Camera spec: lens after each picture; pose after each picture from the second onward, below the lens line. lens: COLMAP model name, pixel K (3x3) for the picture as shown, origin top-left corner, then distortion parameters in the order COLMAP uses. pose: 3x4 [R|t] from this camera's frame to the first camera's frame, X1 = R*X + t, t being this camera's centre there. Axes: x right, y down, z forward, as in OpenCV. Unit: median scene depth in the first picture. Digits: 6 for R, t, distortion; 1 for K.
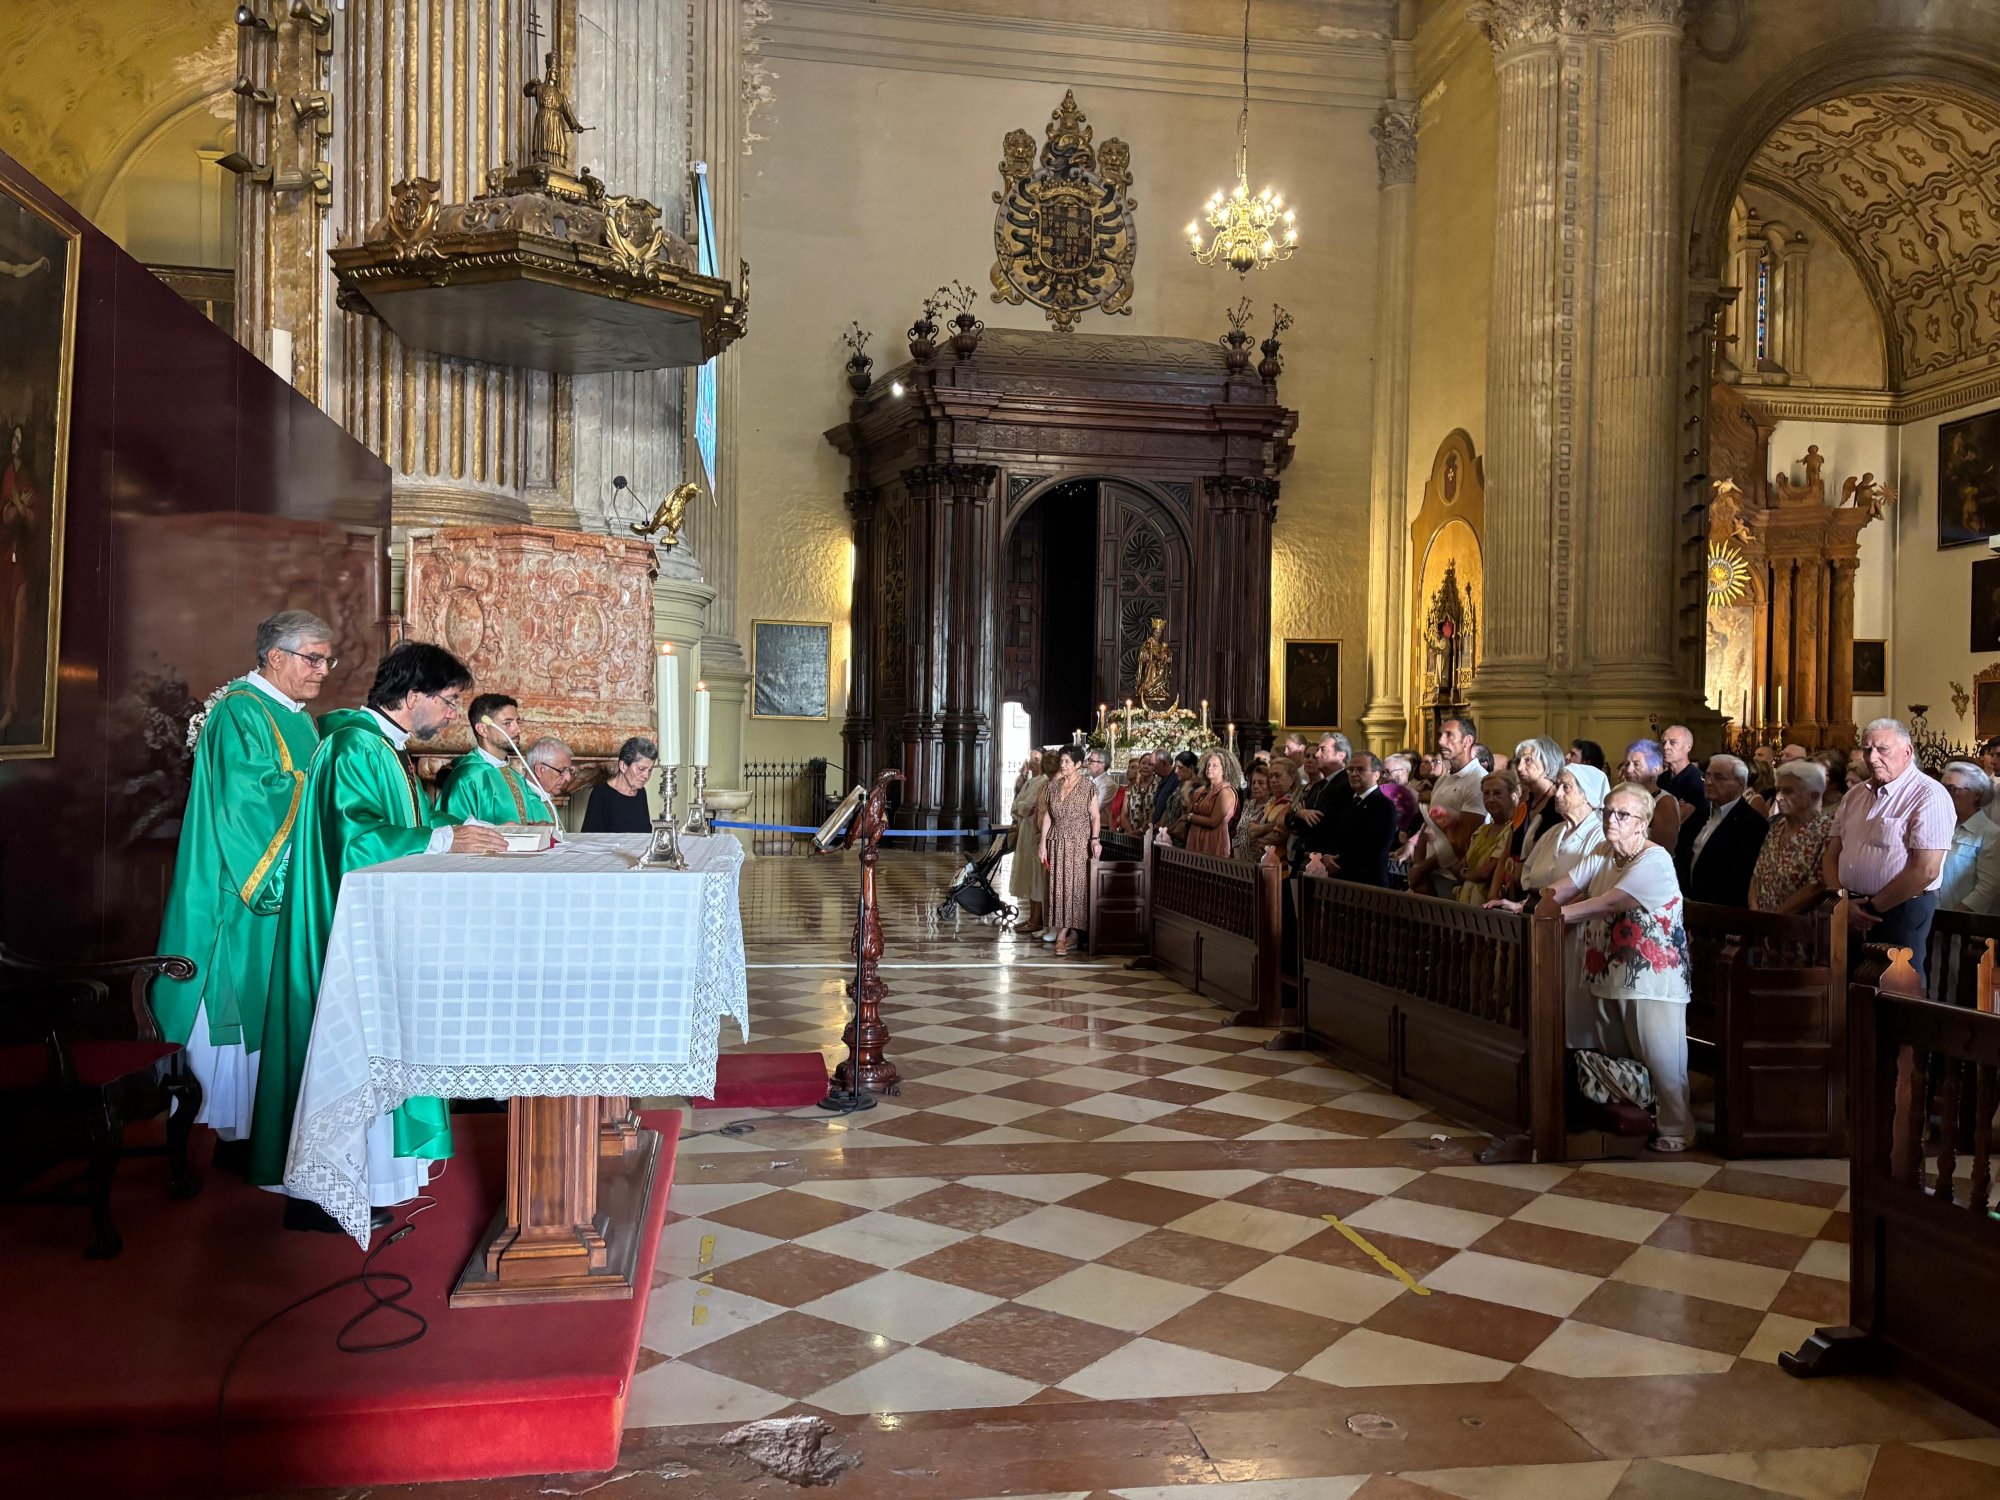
lens RADIAL K [[1502.7, 0, 993.1], [0, 1502.7, 759.6], [0, 0, 1]] dist [0.091367, -0.119830]
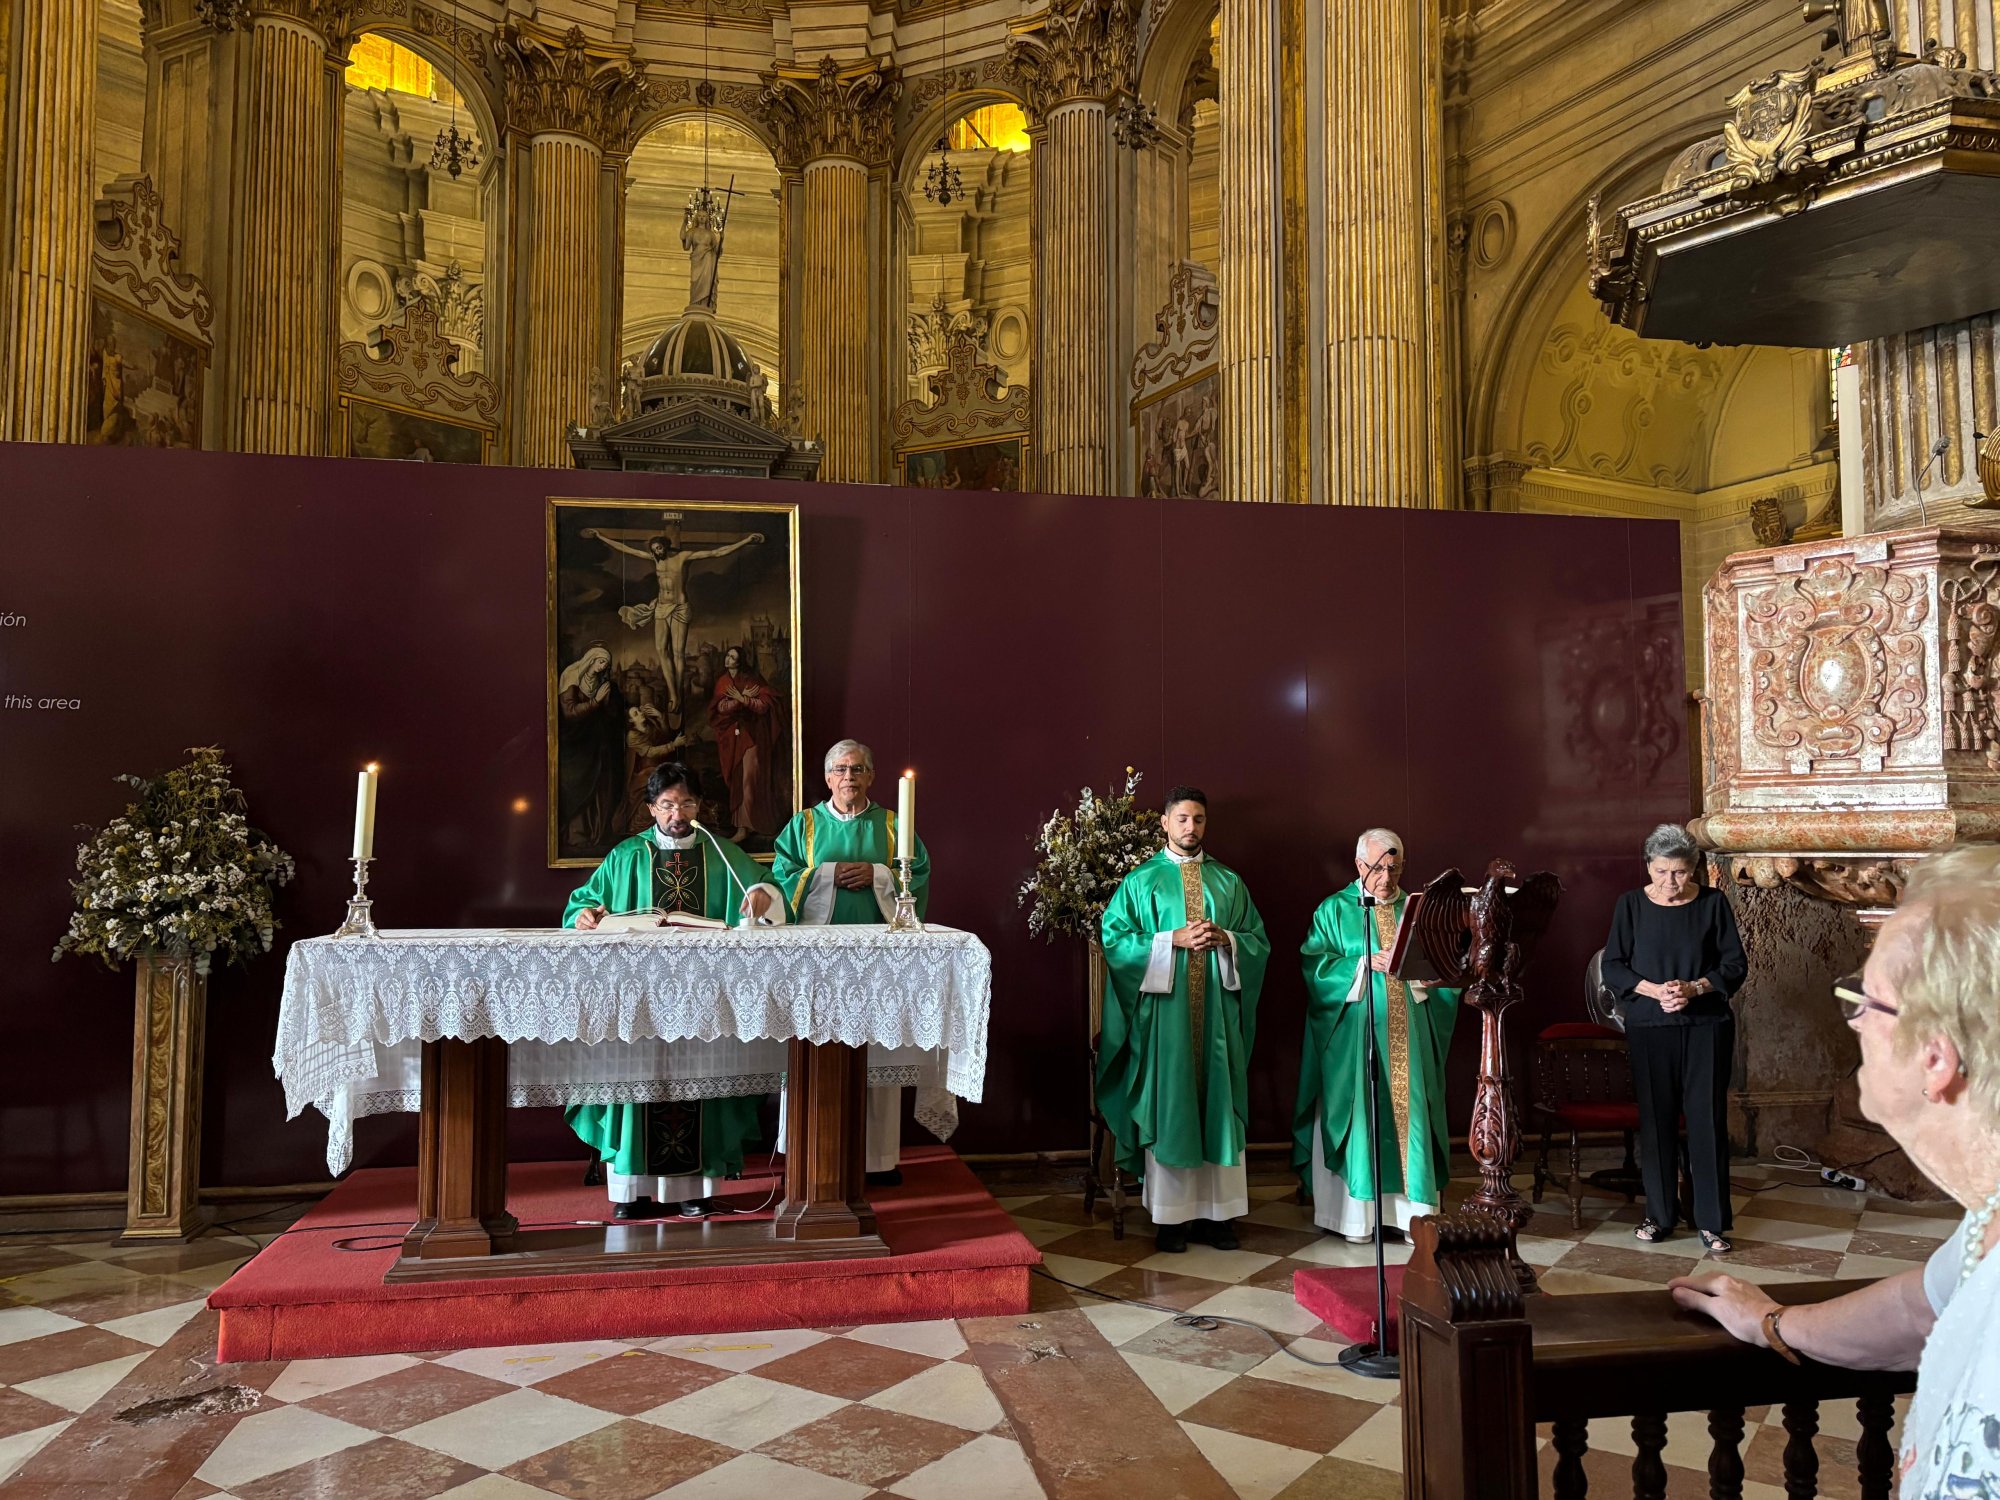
lens RADIAL K [[1542.5, 0, 1032.1], [0, 1542.5, 751.4], [0, 0, 1]] dist [0.042152, -0.002079]
pose [[0.041390, -0.084503, -0.995563, 0.452938], [0.004733, 0.996422, -0.084380, 0.010446], [0.999132, -0.001220, 0.041642, 0.604862]]
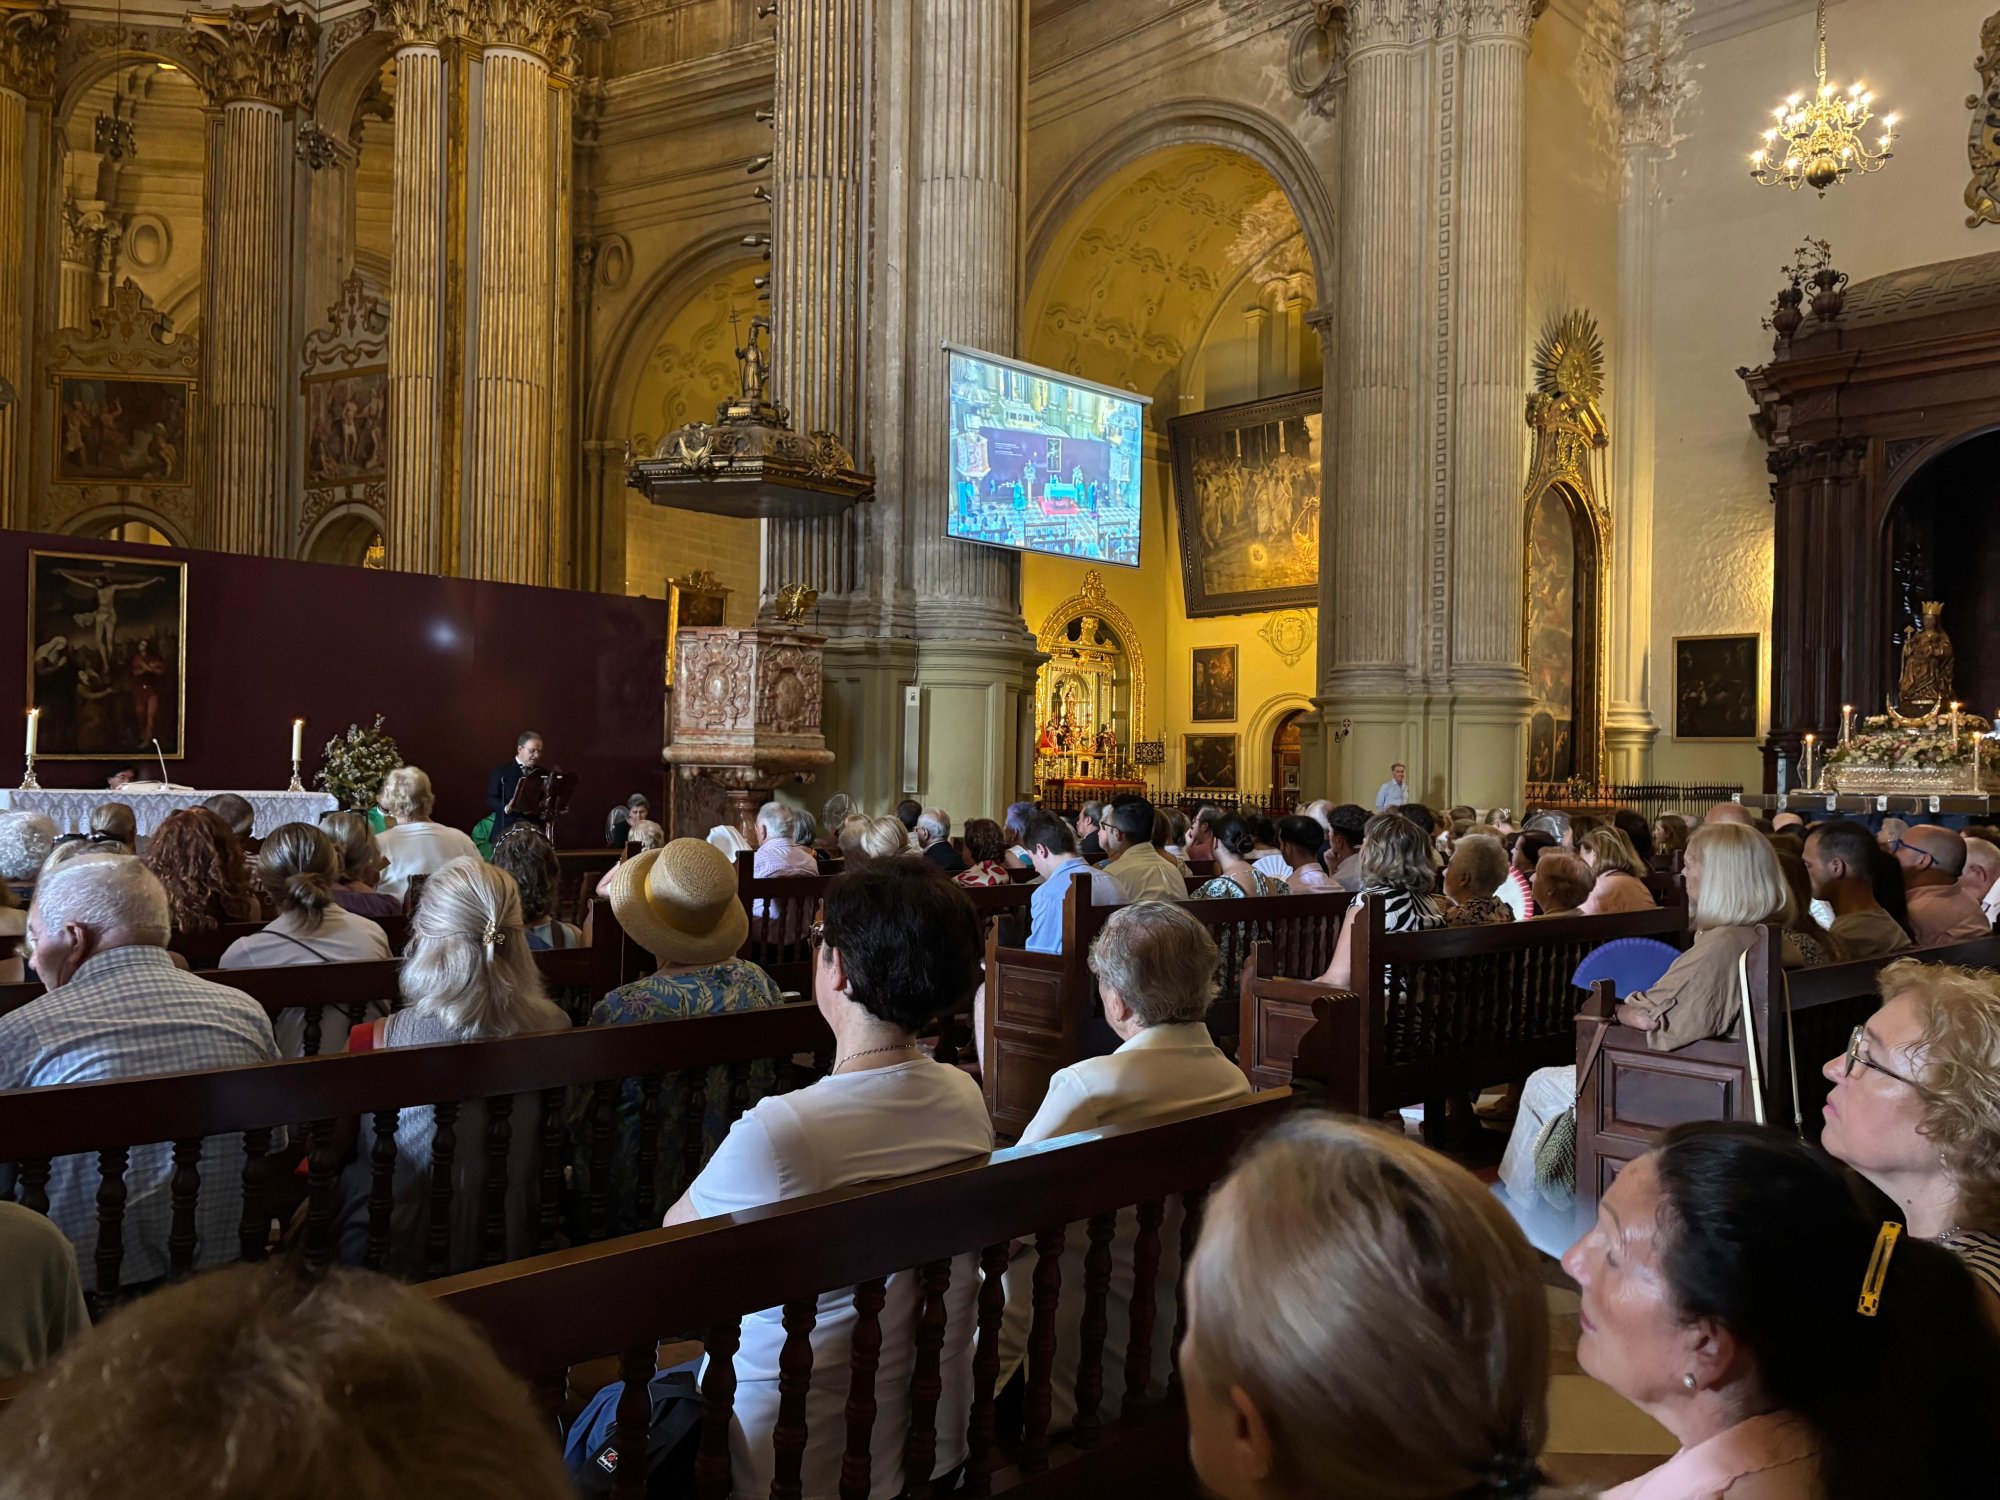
lens RADIAL K [[1488.4, 0, 1000.0], [0, 1488.4, 750.0], [0, 0, 1]] dist [0.027653, -0.023755]
pose [[0.553867, -0.015942, -0.832452, 1.226755], [-0.009656, 0.999626, -0.025568, 0.019147], [0.832549, 0.022200, 0.553506, 0.386661]]
